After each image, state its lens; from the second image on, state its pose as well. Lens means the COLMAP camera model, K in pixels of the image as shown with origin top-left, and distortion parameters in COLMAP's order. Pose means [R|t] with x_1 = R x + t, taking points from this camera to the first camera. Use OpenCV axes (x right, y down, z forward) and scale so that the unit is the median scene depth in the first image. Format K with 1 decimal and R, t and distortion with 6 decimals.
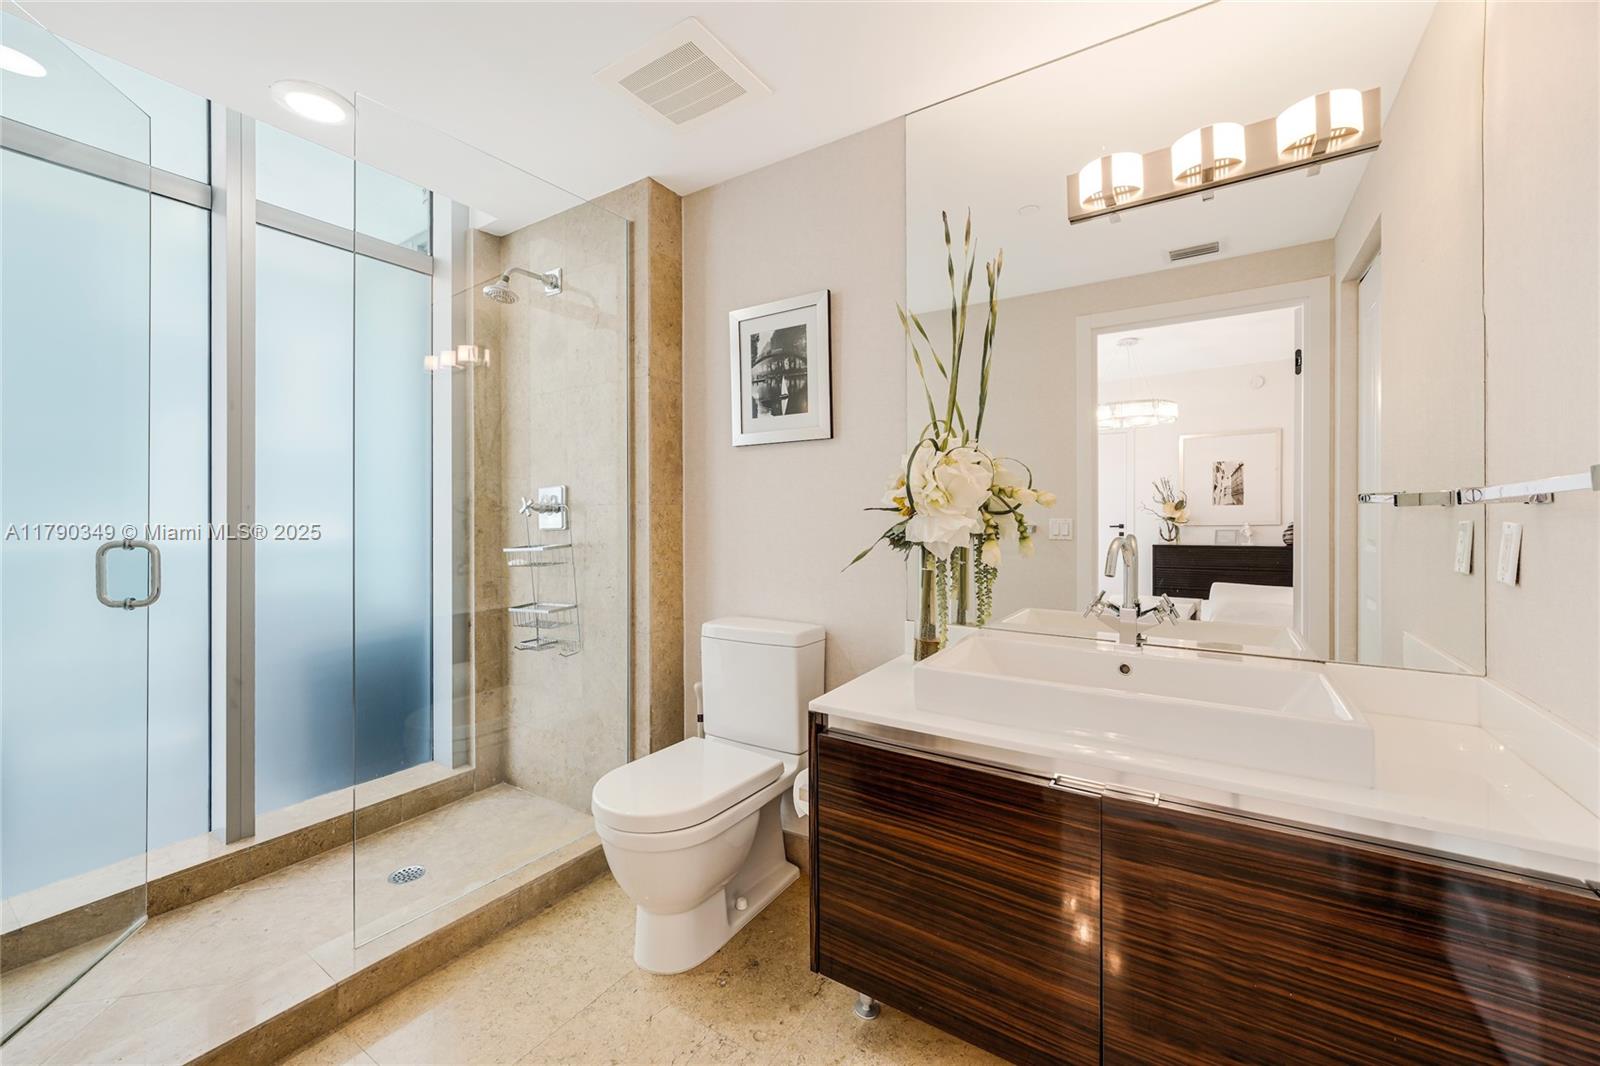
lens RADIAL K [[633.3, 0, 800.0], [0, 633.3, 533.0], [0, 0, 1]] dist [0.001019, 0.000066]
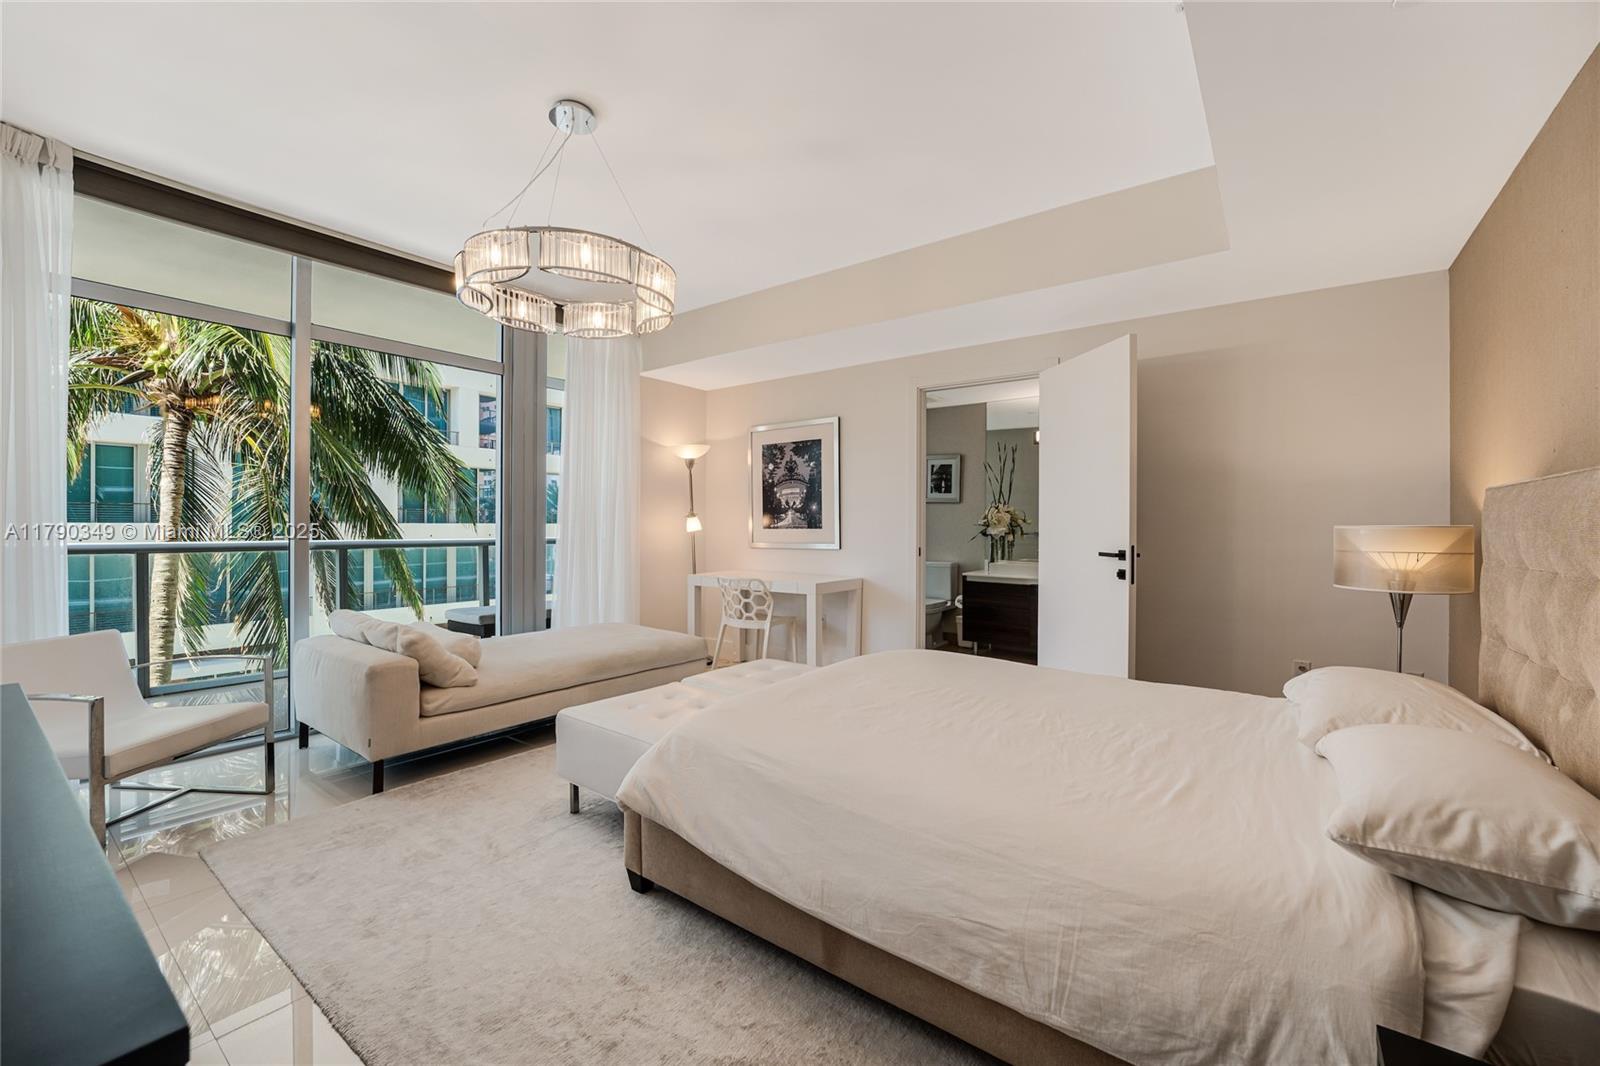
lens RADIAL K [[633.3, 0, 800.0], [0, 633.3, 533.0], [0, 0, 1]] dist [0.001019, 0.000066]
pose [[0.997918, 0.001816, -0.064470, -0.583075], [-0.002405, 0.999956, -0.009067, 0.036801], [0.064451, 0.009204, 0.997878, -2.347196]]
